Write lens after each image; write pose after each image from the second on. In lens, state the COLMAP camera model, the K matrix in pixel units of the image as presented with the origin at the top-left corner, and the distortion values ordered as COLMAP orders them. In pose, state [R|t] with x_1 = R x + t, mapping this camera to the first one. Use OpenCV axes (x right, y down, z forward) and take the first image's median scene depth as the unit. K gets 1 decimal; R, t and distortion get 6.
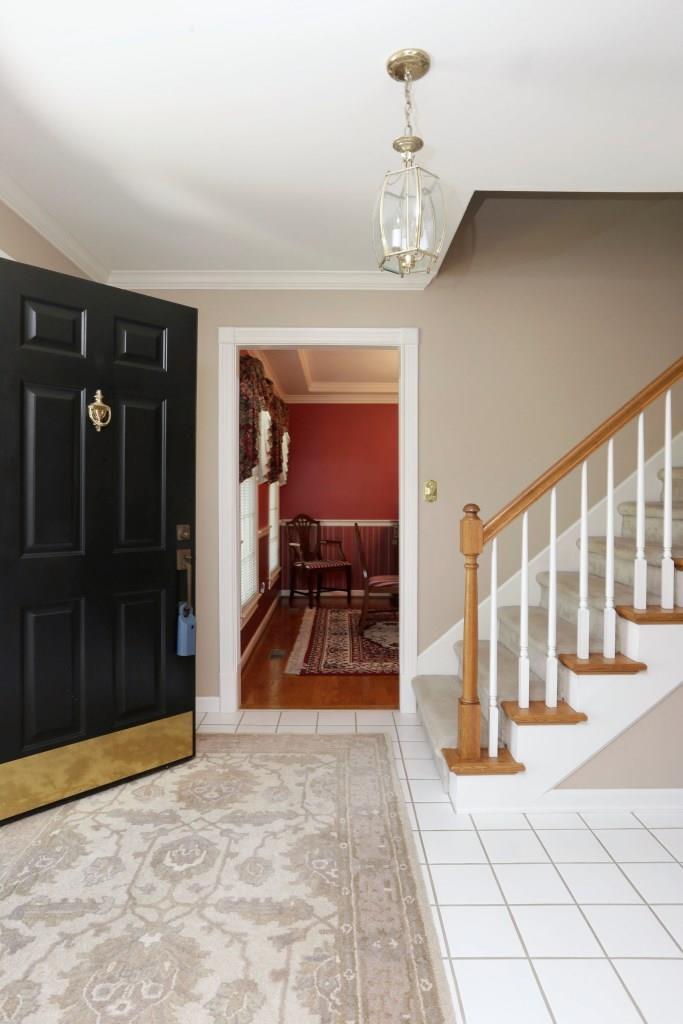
lens RADIAL K [[636.0, 0, 341.9], [0, 636.0, 507.9], [0, 0, 1]] dist [-0.009918, 0.000545]
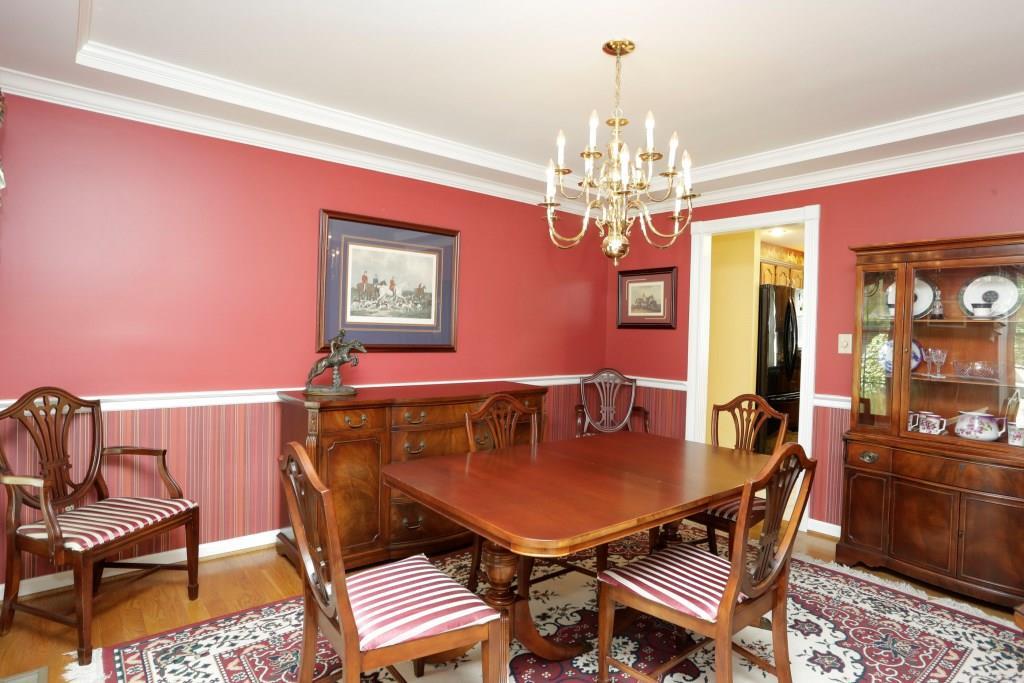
lens RADIAL K [[559.4, 0, 529.3], [0, 559.4, 337.7], [0, 0, 1]] dist [-0.016124, 0.003448]
pose [[0.772434, 0.010838, 0.635003, -0.048567], [-0.016501, 0.999859, 0.003007, -0.027737], [-0.634881, -0.012801, 0.772504, 0.532047]]
